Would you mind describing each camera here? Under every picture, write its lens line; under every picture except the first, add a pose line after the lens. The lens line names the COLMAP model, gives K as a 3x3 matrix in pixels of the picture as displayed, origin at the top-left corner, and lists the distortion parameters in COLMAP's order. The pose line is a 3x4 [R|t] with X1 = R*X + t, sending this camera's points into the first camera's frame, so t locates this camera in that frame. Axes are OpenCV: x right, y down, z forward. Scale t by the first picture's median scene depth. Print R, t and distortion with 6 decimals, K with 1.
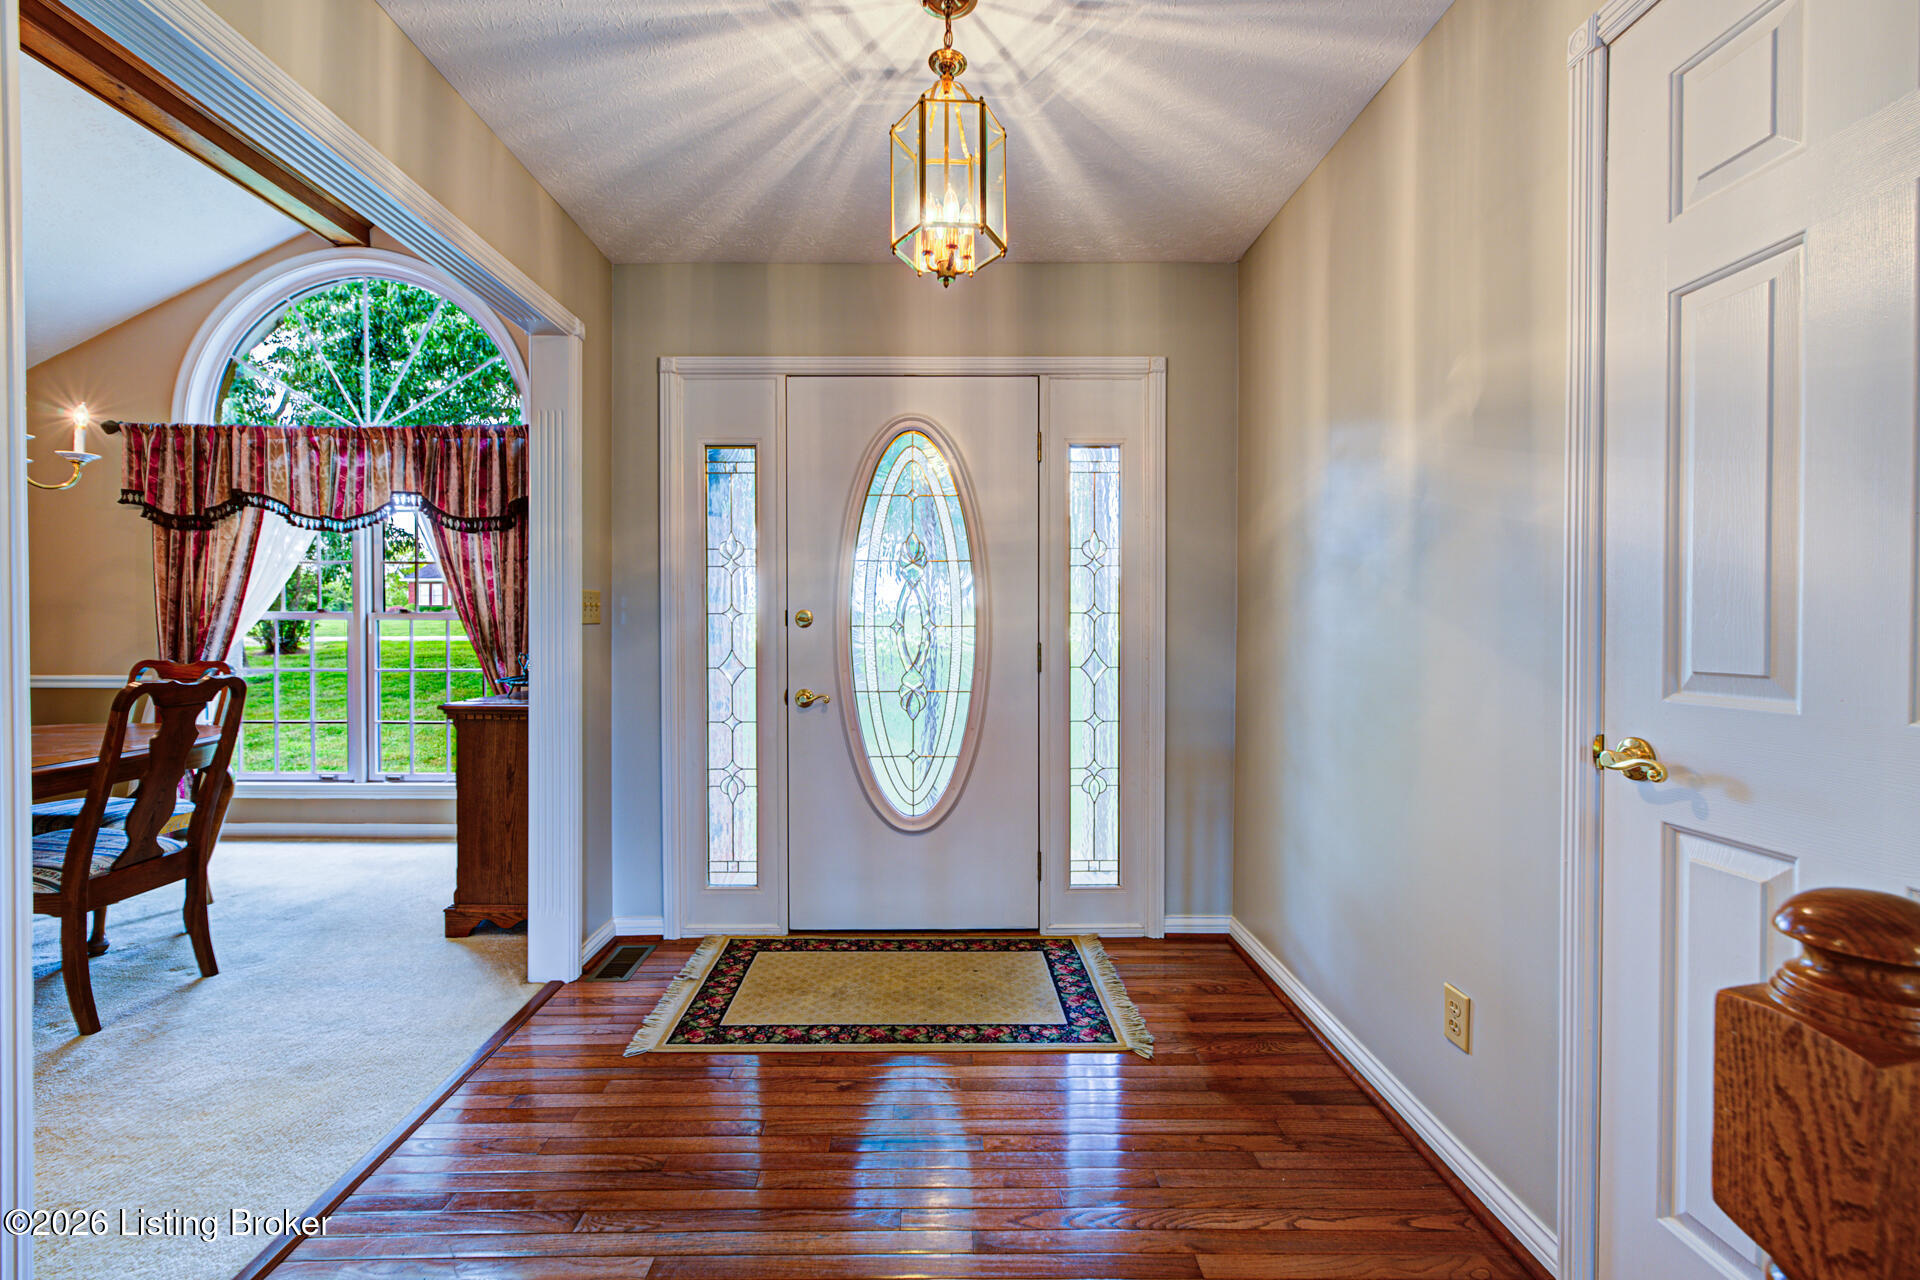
lens RADIAL K [[840.7, 0, 960.0], [0, 840.7, 640.0], [0, 0, 1]] dist [-0.001356, -0.000455]
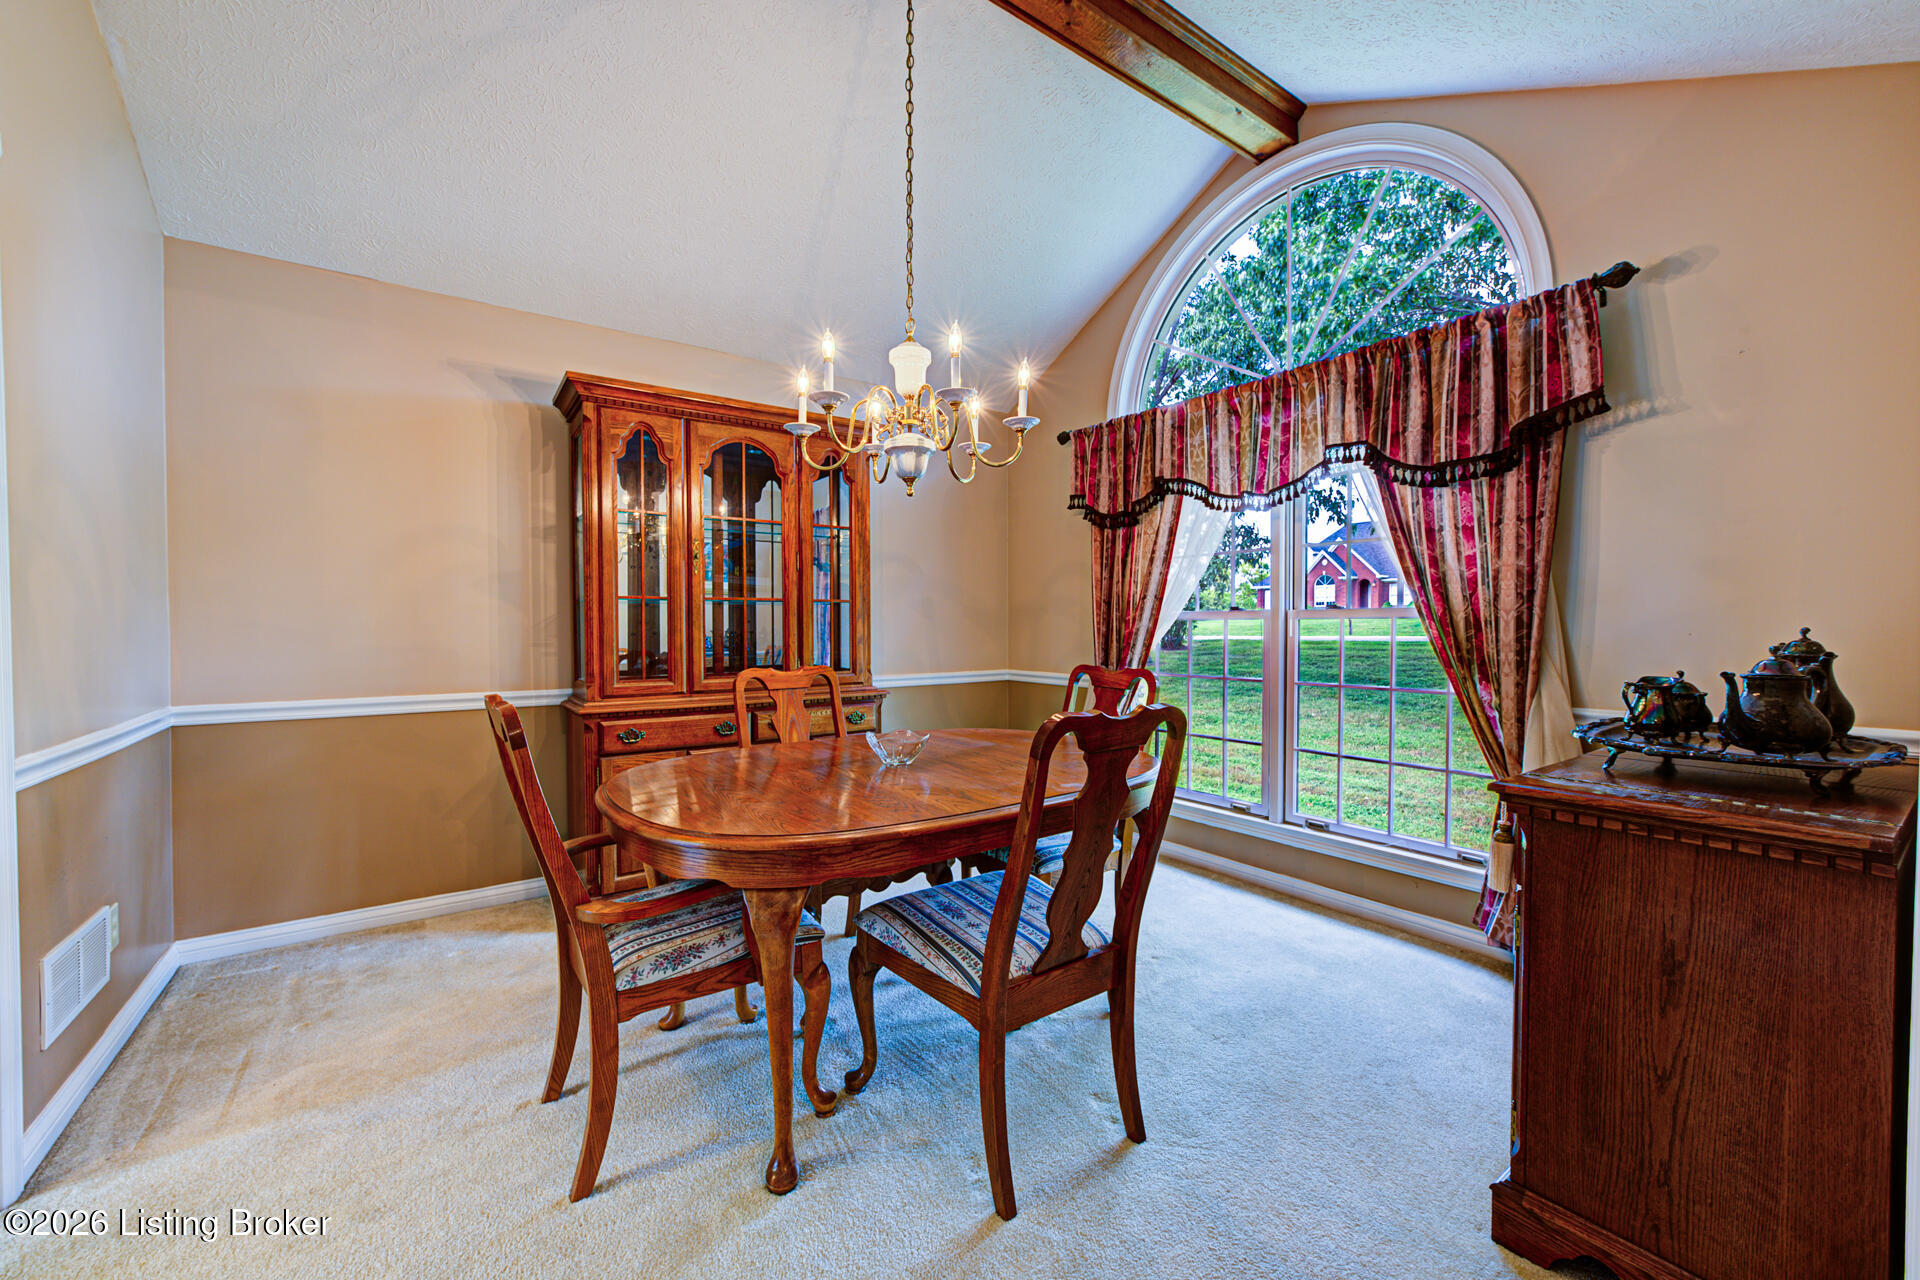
lens RADIAL K [[748.2, 0, 960.0], [0, 748.2, 640.0], [0, 0, 1]] dist [0.000600, 0.000028]
pose [[0.584184, 0.013757, -0.811505, -0.323203], [-0.012328, 0.999891, 0.008075, -0.006086], [0.811527, 0.005287, 0.584290, 0.347788]]
